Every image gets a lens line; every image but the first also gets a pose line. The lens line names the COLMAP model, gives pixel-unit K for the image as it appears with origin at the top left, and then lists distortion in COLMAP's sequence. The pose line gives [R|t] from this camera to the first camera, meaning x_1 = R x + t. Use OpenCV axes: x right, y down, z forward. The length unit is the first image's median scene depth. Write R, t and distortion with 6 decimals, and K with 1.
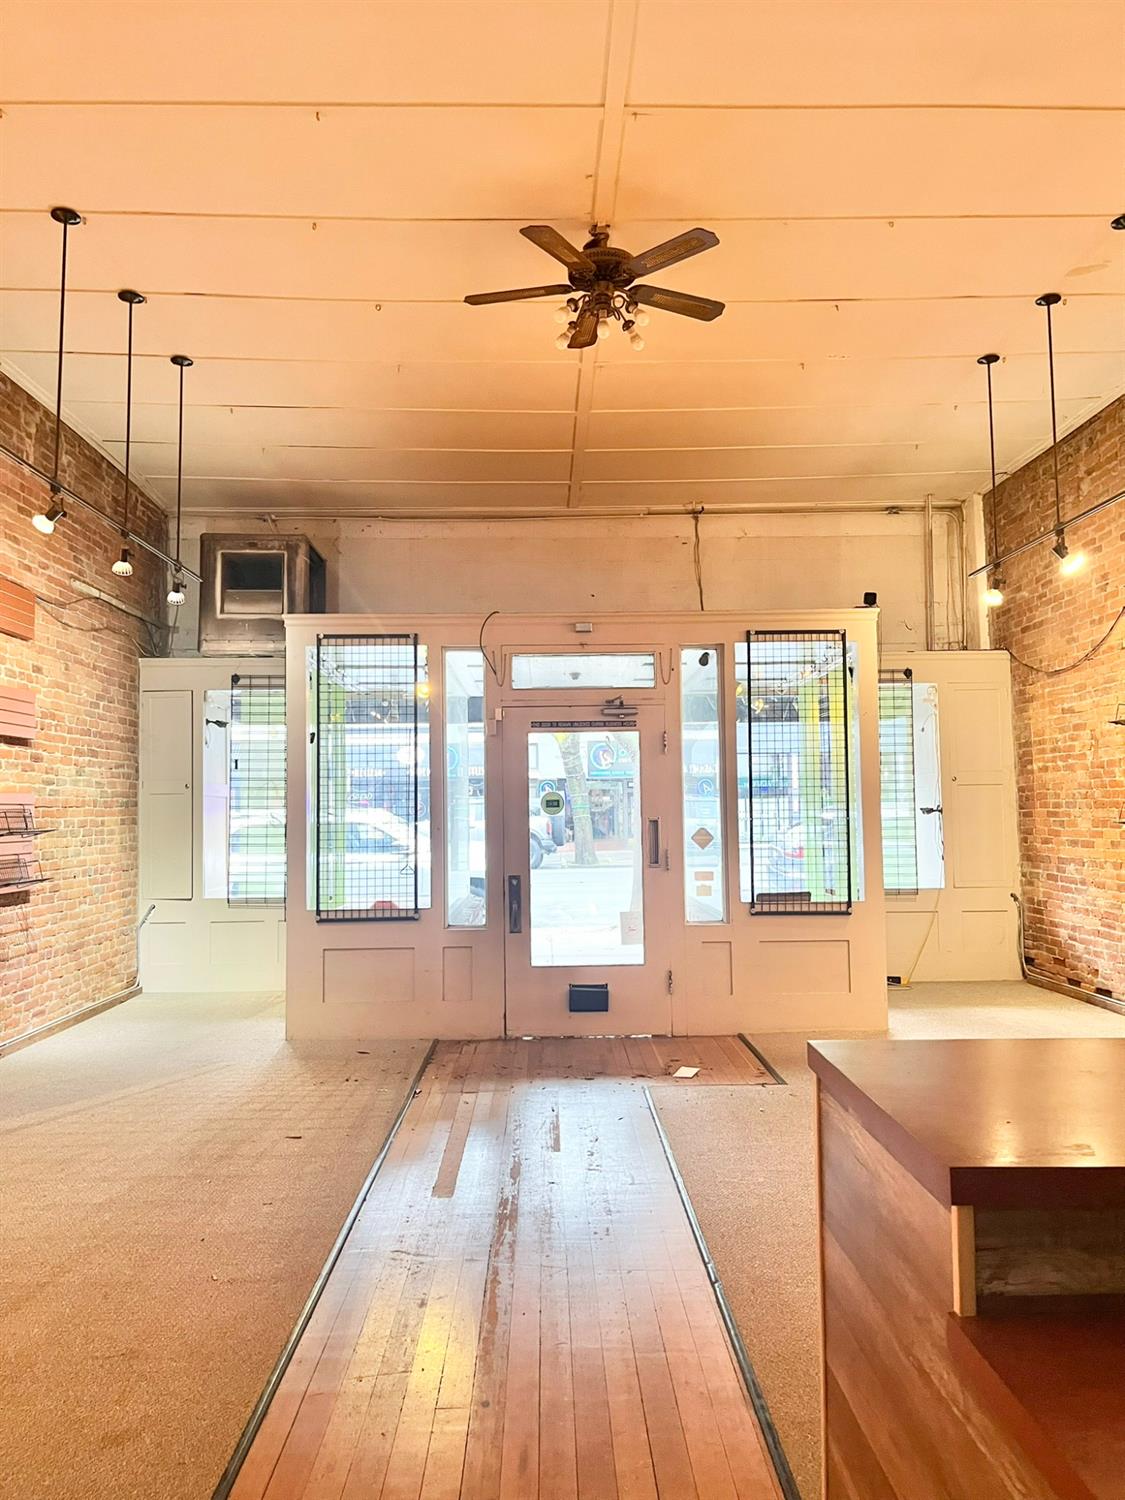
lens RADIAL K [[1128.8, 0, 566.8], [0, 1128.8, 754.2], [0, 0, 1]] dist [0.057184, -0.075865]
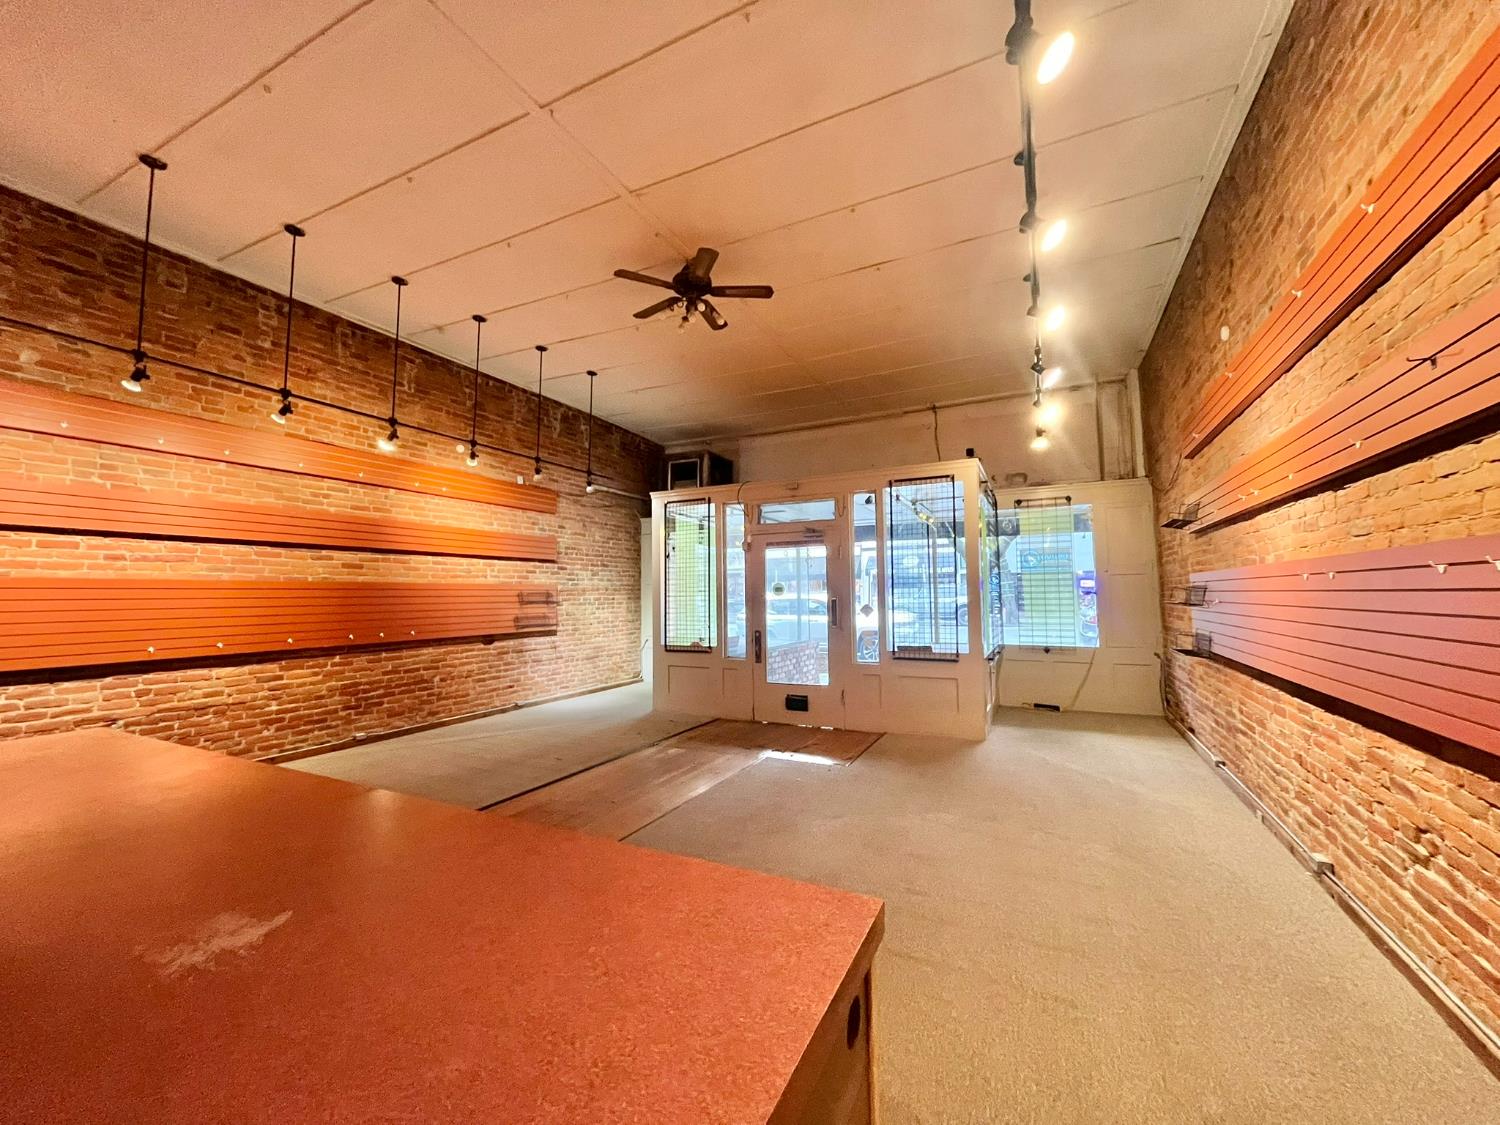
lens RADIAL K [[603.1, 0, 742.9], [0, 603.1, 560.9], [0, 0, 1]] dist [-0.004720, -0.000462]
pose [[0.884840, -0.023822, -0.465285, 0.371757], [0.023052, 0.999707, -0.007345, 0.005525], [0.465324, -0.004227, 0.885130, 0.154051]]
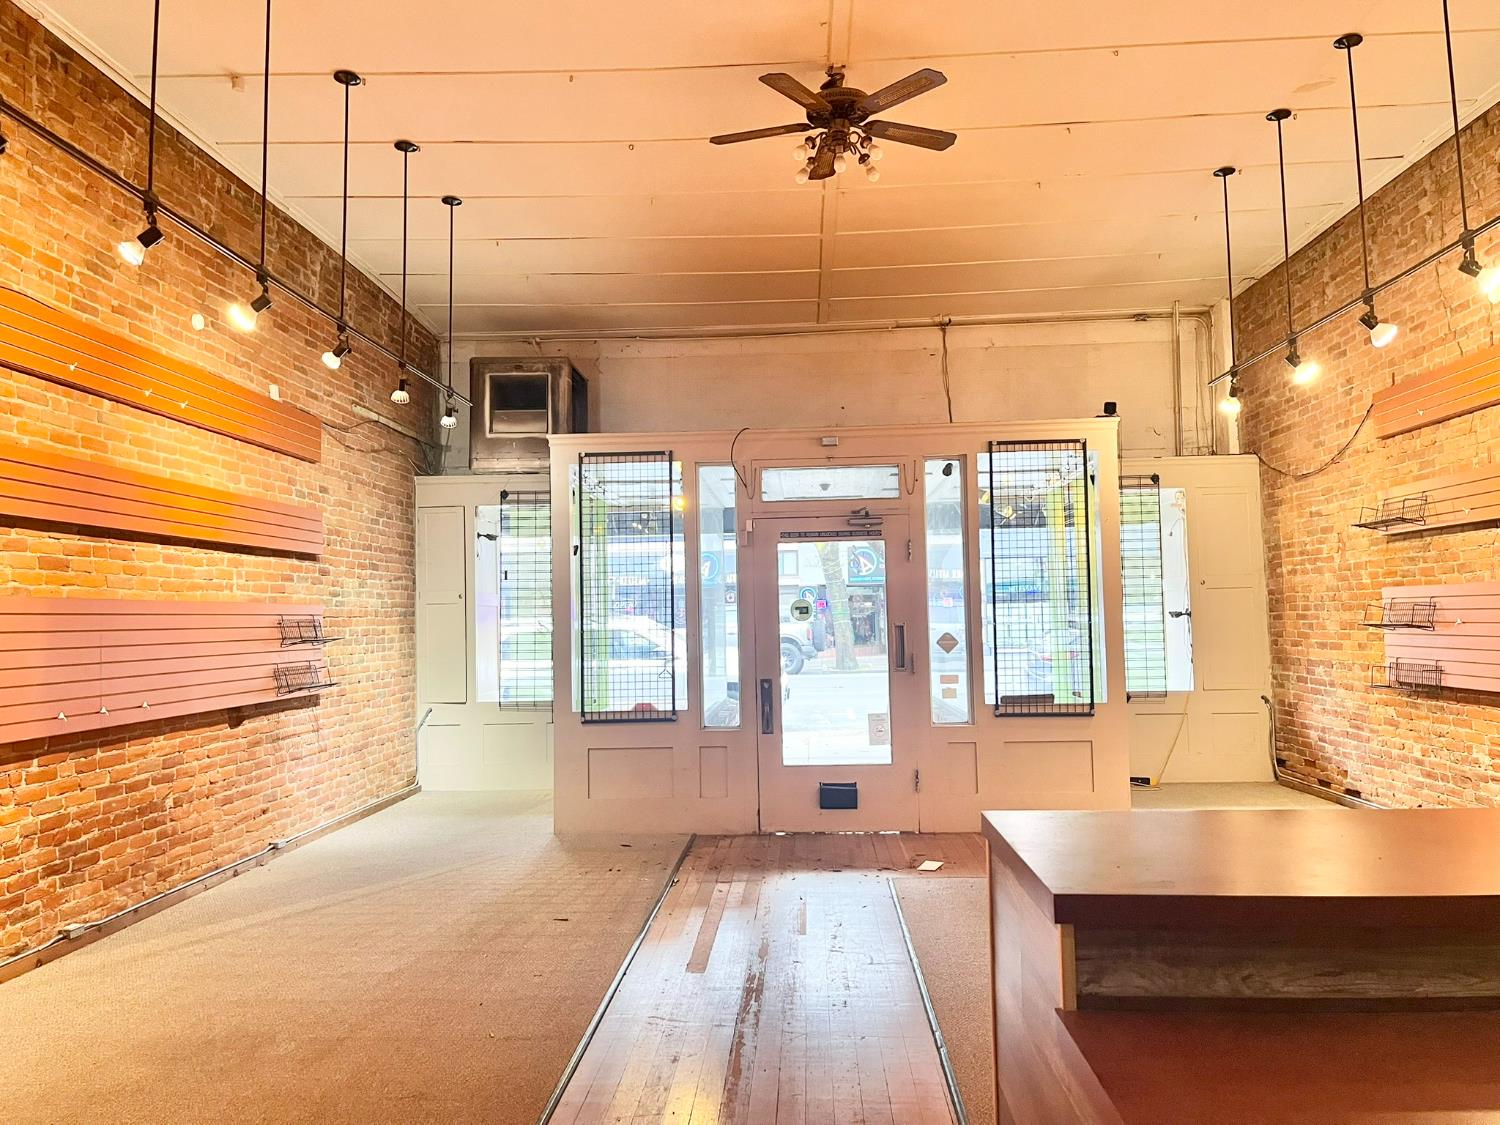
lens RADIAL K [[1128.8, 0, 751.7], [0, 1128.8, 563.2], [0, 0, 1]] dist [0.057184, -0.075865]
pose [[0.997517, -0.010720, -0.069605, 0.014267], [0.010899, 0.999938, 0.002186, -0.002799], [0.069577, -0.002940, 0.997572, -0.047902]]
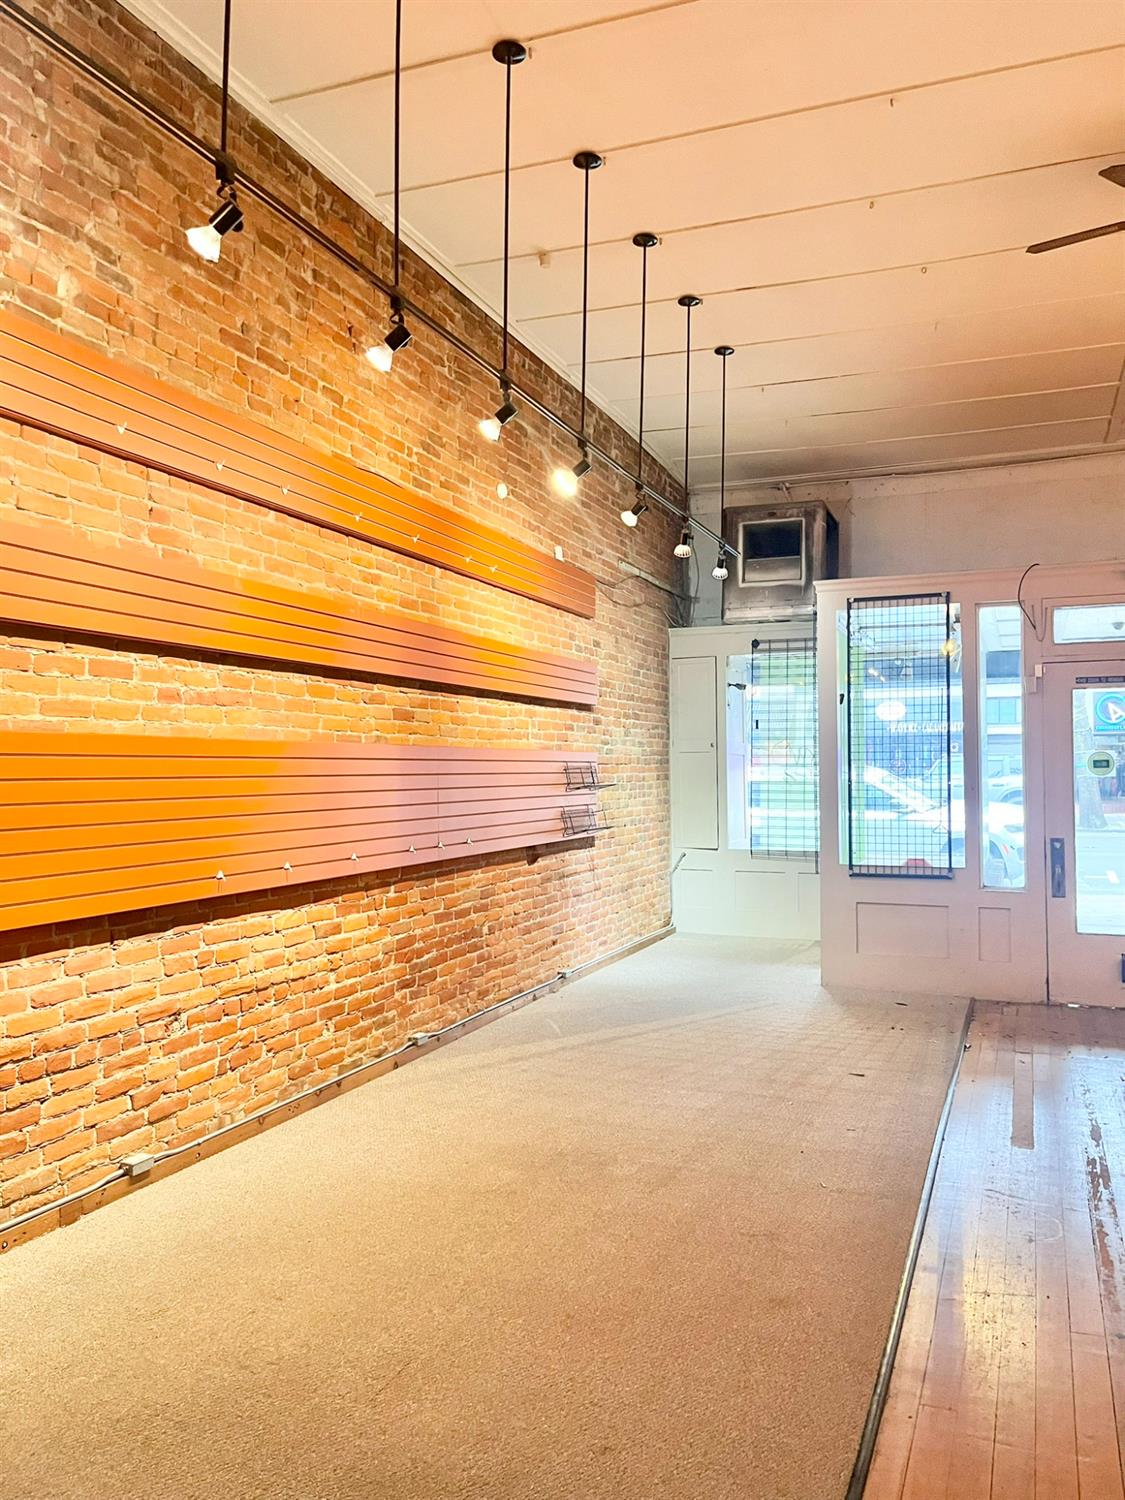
lens RADIAL K [[1128.8, 0, 559.5], [0, 1128.8, 752.2], [0, 0, 1]] dist [0.057184, -0.075865]
pose [[0.916840, 0.000643, -0.399254, -0.048284], [0.014231, 0.999311, 0.034289, -0.005063], [0.399000, -0.037119, 0.916199, -0.056521]]
